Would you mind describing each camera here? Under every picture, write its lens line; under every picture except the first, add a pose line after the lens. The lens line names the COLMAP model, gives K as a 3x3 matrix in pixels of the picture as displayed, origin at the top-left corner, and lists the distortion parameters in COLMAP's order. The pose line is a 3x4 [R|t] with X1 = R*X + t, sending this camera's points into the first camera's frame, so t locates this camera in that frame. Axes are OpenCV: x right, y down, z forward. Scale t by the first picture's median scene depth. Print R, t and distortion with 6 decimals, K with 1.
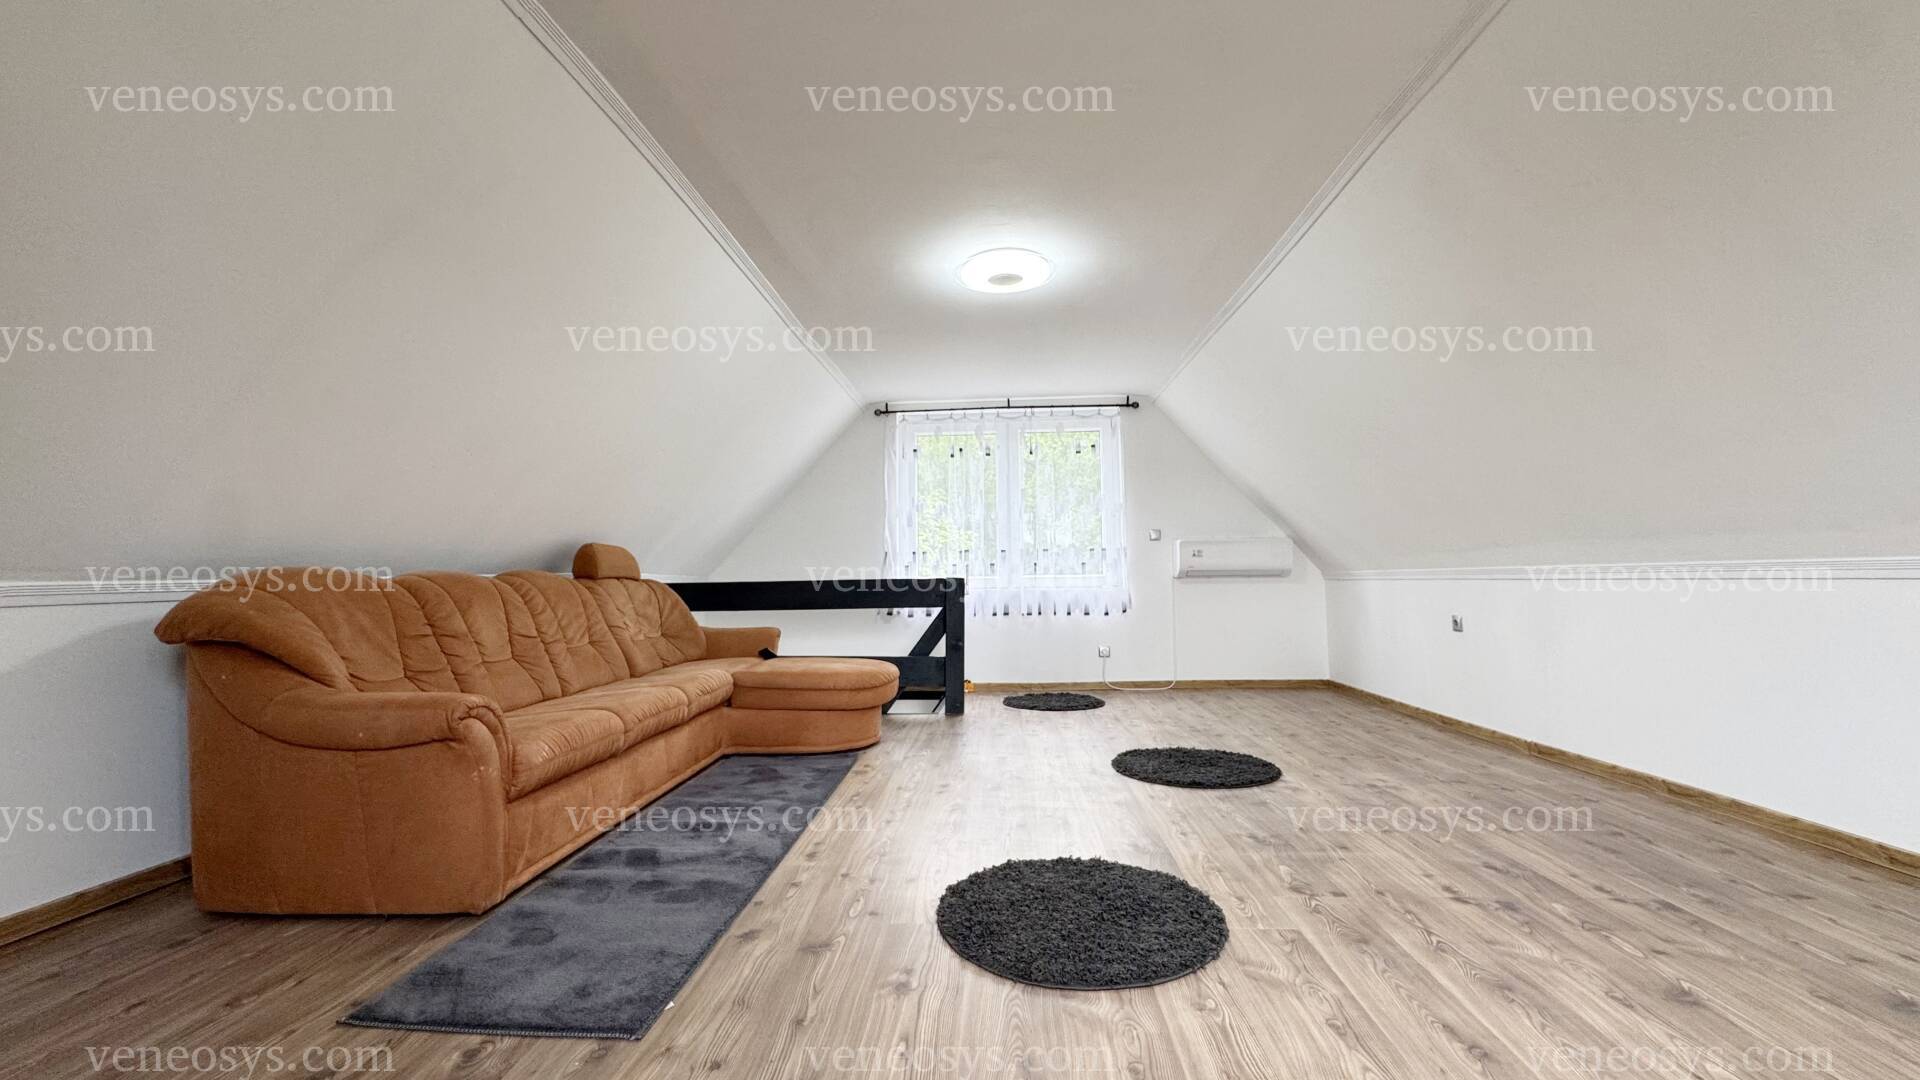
lens RADIAL K [[766.3, 0, 958.5], [0, 766.3, 534.9], [0, 0, 1]] dist [-0.001129, -0.000793]
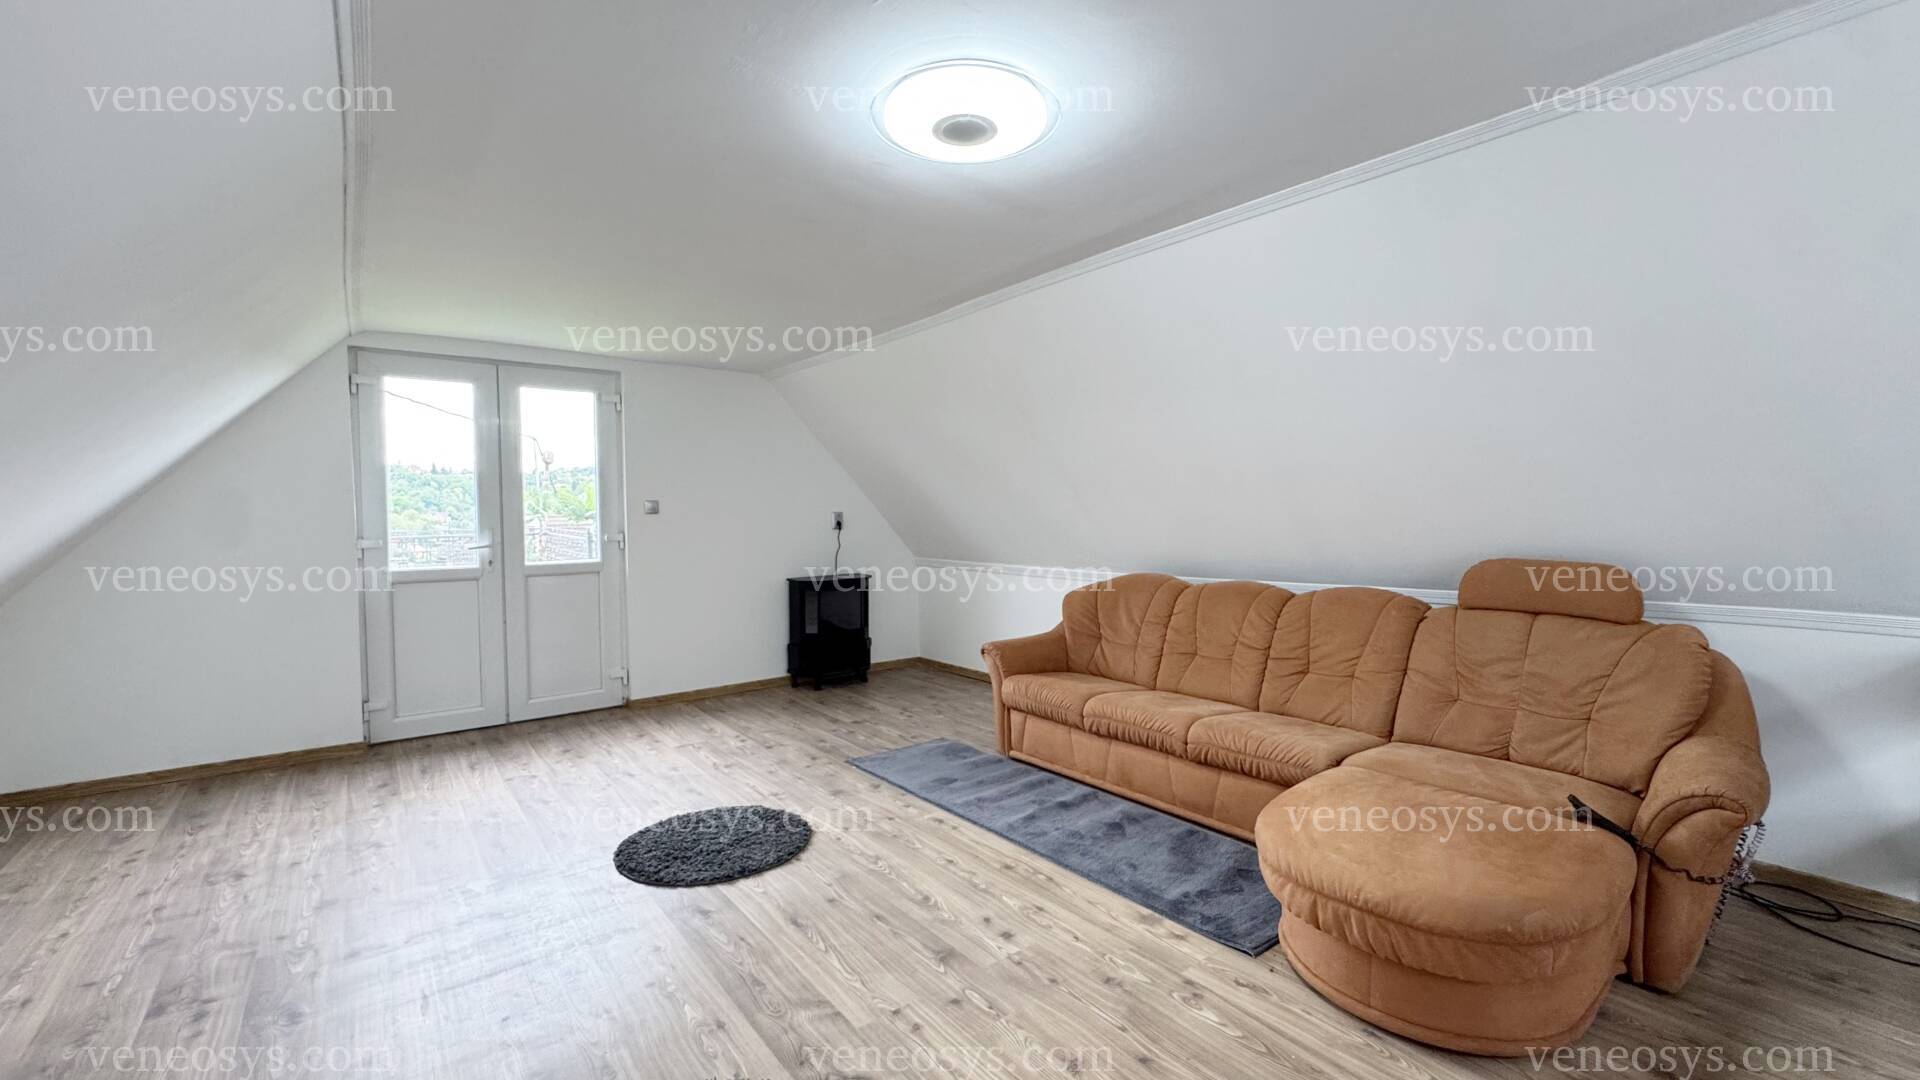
lens RADIAL K [[766.3, 0, 961.4], [0, 766.3, 537.5], [0, 0, 1]] dist [-0.001129, -0.000793]
pose [[-0.743924, 0.043390, -0.666854, 0.763009], [0.057865, 0.998324, 0.000404, -0.078930], [0.665754, -0.038287, -0.745188, 2.425832]]
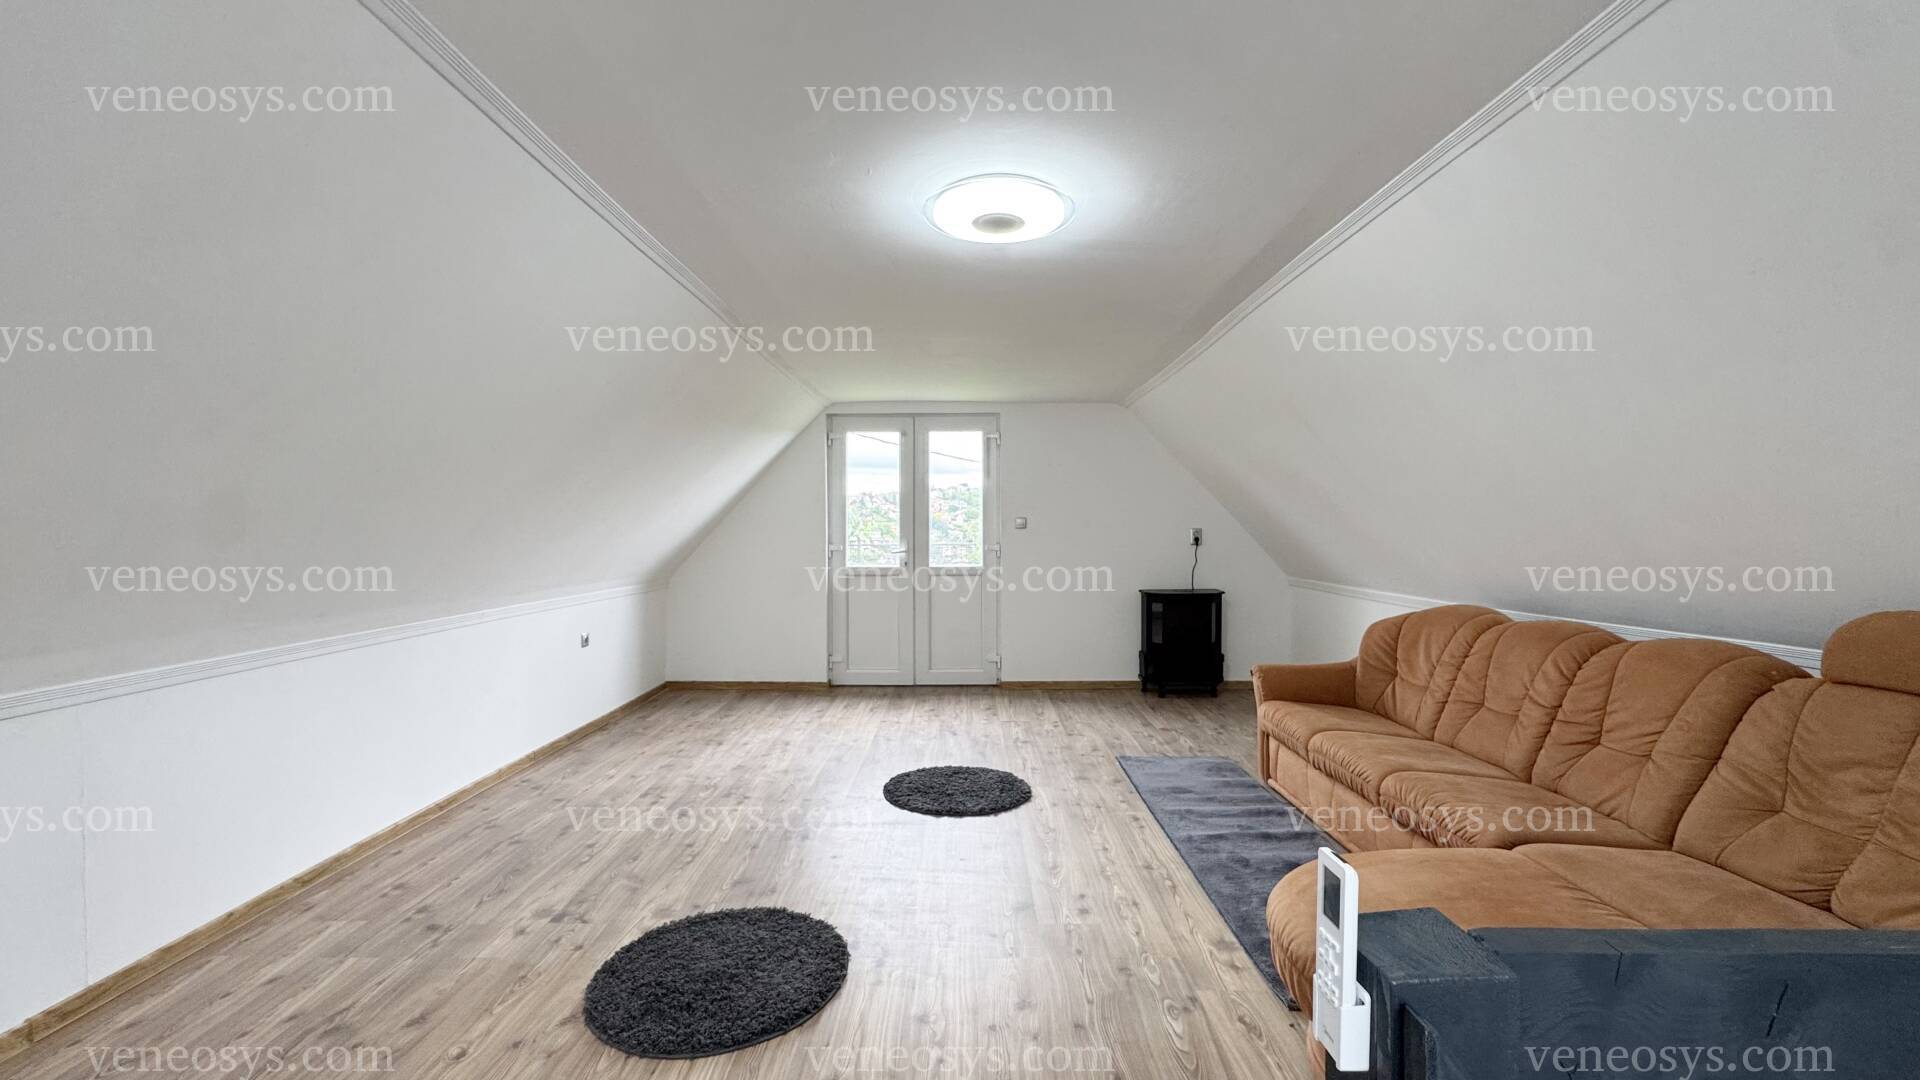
lens RADIAL K [[766.3, 0, 968.0], [0, 766.3, 545.3], [0, 0, 1]] dist [-0.001129, -0.000793]
pose [[-0.997791, 0.017113, -0.064190, 0.236775], [0.019357, 0.999217, -0.034504, -0.049372], [0.063549, -0.035670, -0.997341, 2.878436]]
